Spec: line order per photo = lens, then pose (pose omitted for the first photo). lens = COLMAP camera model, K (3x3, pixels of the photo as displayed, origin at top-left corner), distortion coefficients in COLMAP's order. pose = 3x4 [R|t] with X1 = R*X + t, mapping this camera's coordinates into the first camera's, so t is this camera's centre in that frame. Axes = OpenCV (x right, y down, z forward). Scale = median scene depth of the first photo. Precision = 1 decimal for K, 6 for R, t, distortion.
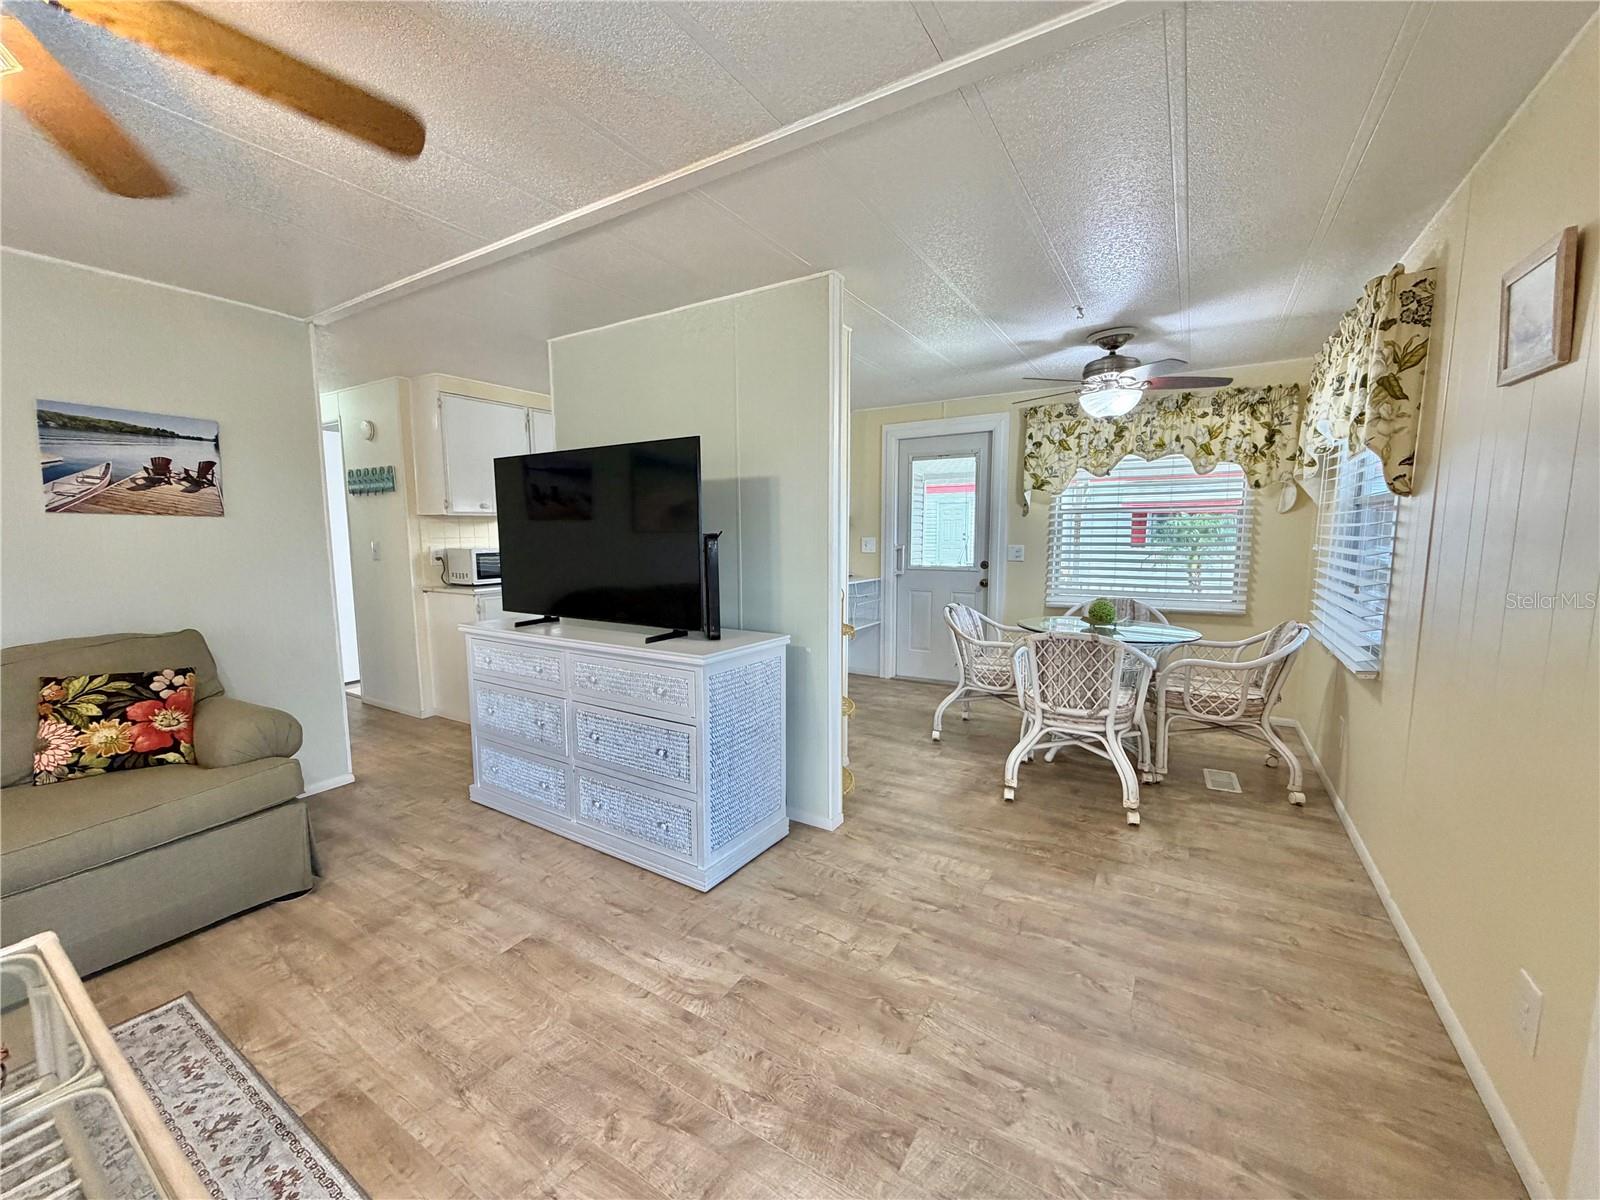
lens RADIAL K [[677.0, 0, 800.0], [0, 677.0, 600.0], [0, 0, 1]] dist [0.000405, -0.000174]
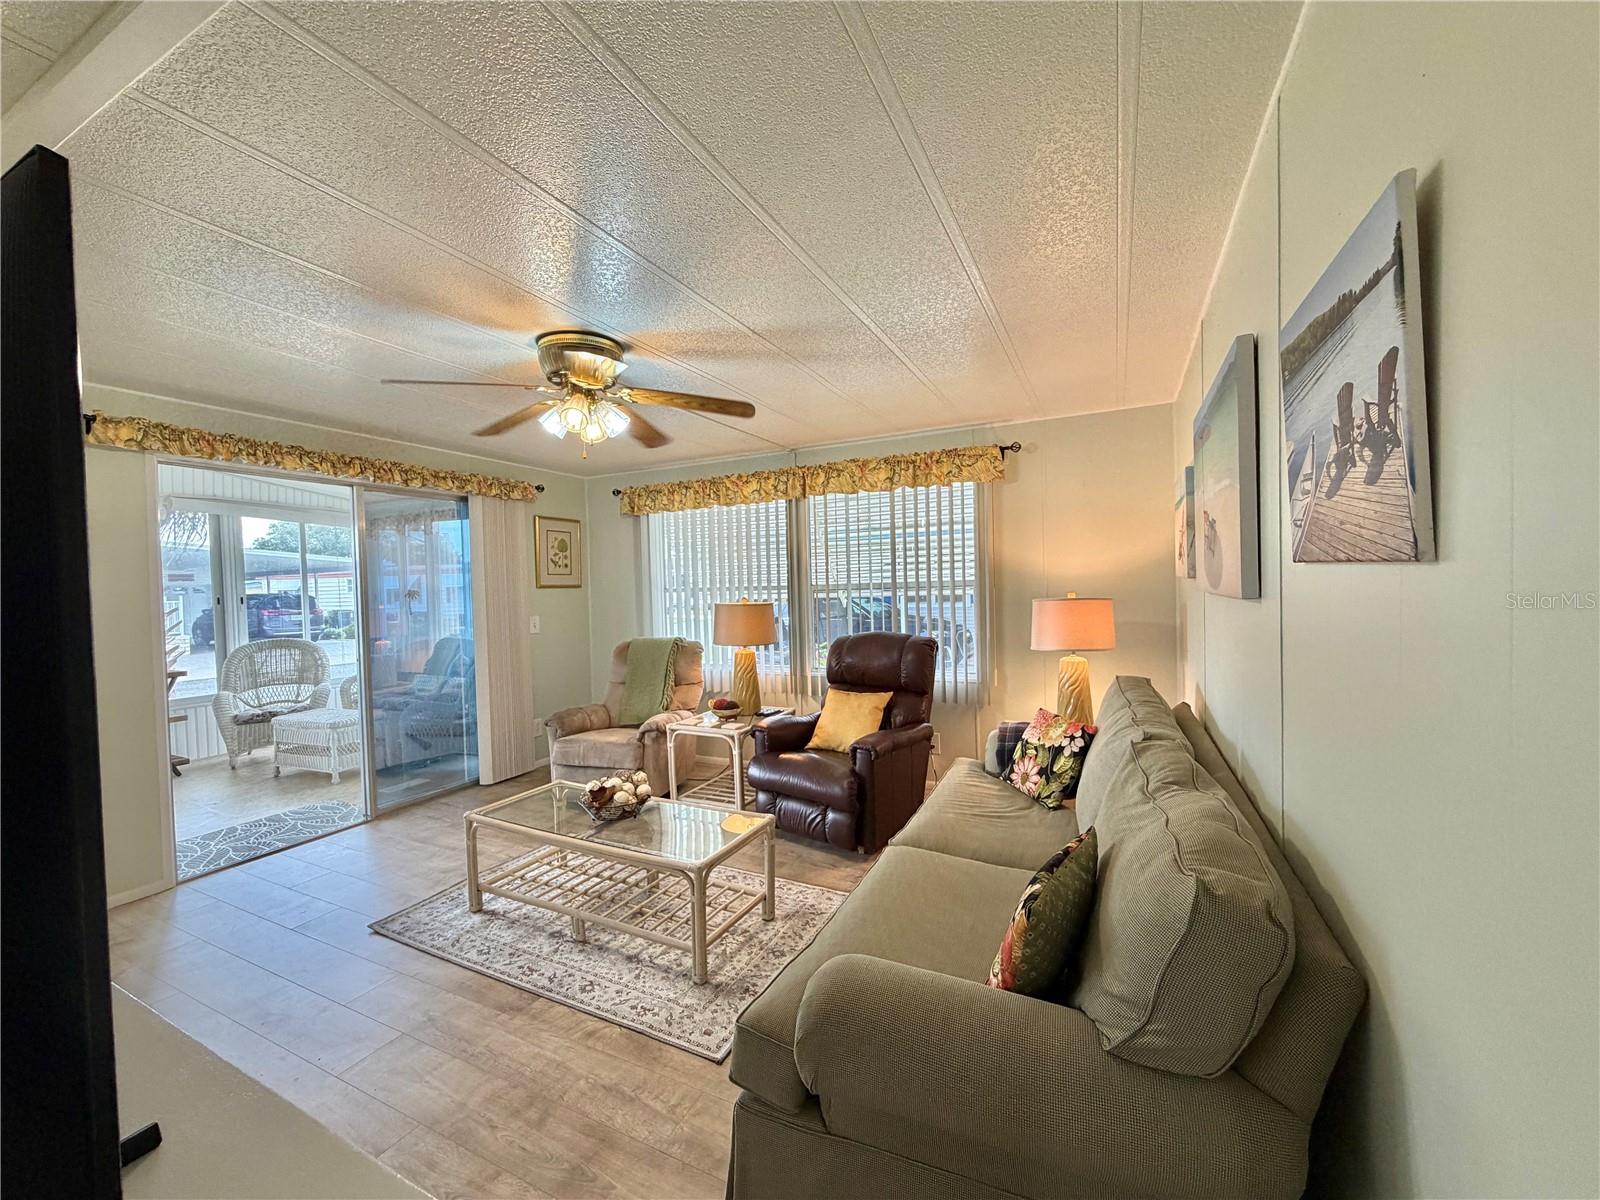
lens RADIAL K [[677.0, 0, 800.0], [0, 677.0, 600.0], [0, 0, 1]] dist [0.000405, -0.000174]
pose [[-0.995093, 0.030486, -0.094129, -1.023144], [0.016292, 0.988848, 0.148034, -0.269561], [0.097593, 0.145774, -0.984493, 2.056599]]
